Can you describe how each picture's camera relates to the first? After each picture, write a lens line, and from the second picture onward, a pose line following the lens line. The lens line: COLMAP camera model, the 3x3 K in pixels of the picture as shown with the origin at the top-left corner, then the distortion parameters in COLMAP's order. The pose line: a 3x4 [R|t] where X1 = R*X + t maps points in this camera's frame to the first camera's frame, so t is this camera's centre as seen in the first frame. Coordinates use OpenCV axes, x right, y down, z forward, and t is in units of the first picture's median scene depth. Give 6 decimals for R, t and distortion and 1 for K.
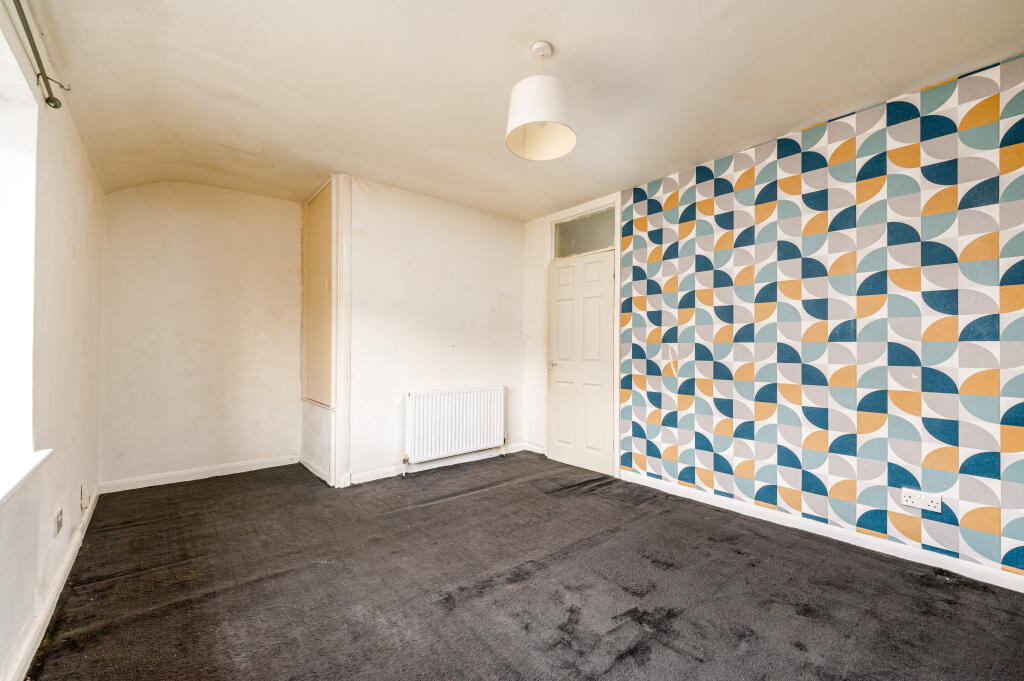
lens RADIAL K [[423.3, 0, 516.1], [0, 423.3, 332.4], [0, 0, 1]] dist [0.011631, -0.002506]
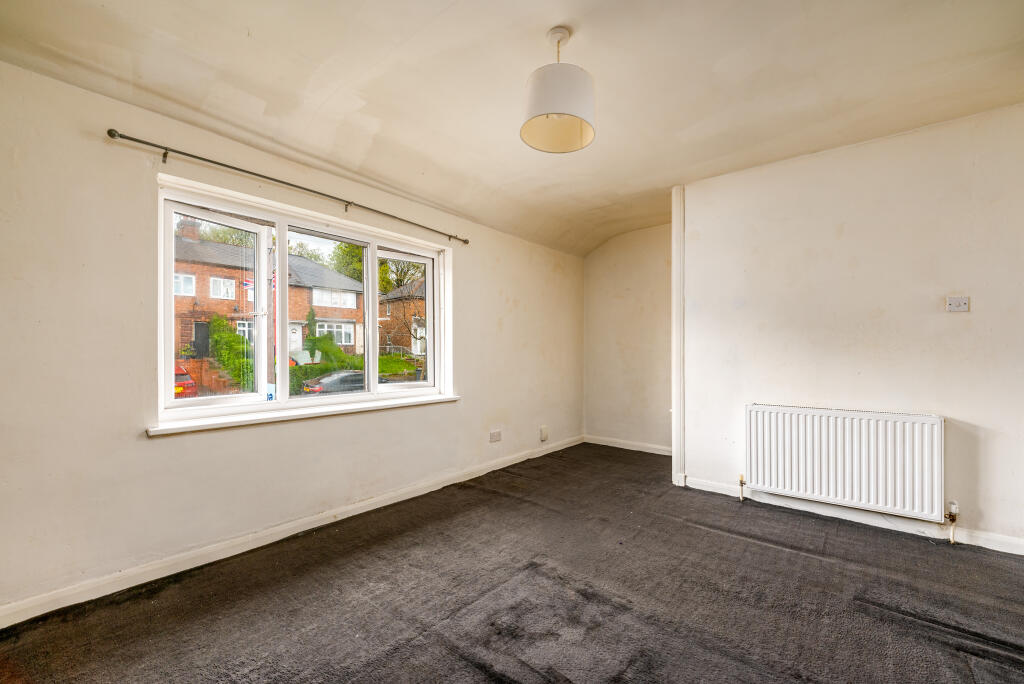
lens RADIAL K [[420.6, 0, 508.5], [0, 420.6, 348.5], [0, 0, 1]] dist [0.012350, -0.001619]
pose [[0.176985, -0.012124, -0.984139, 0.595534], [0.032298, 0.999457, -0.006504, 0.019940], [0.983684, -0.030635, 0.177280, 0.444165]]
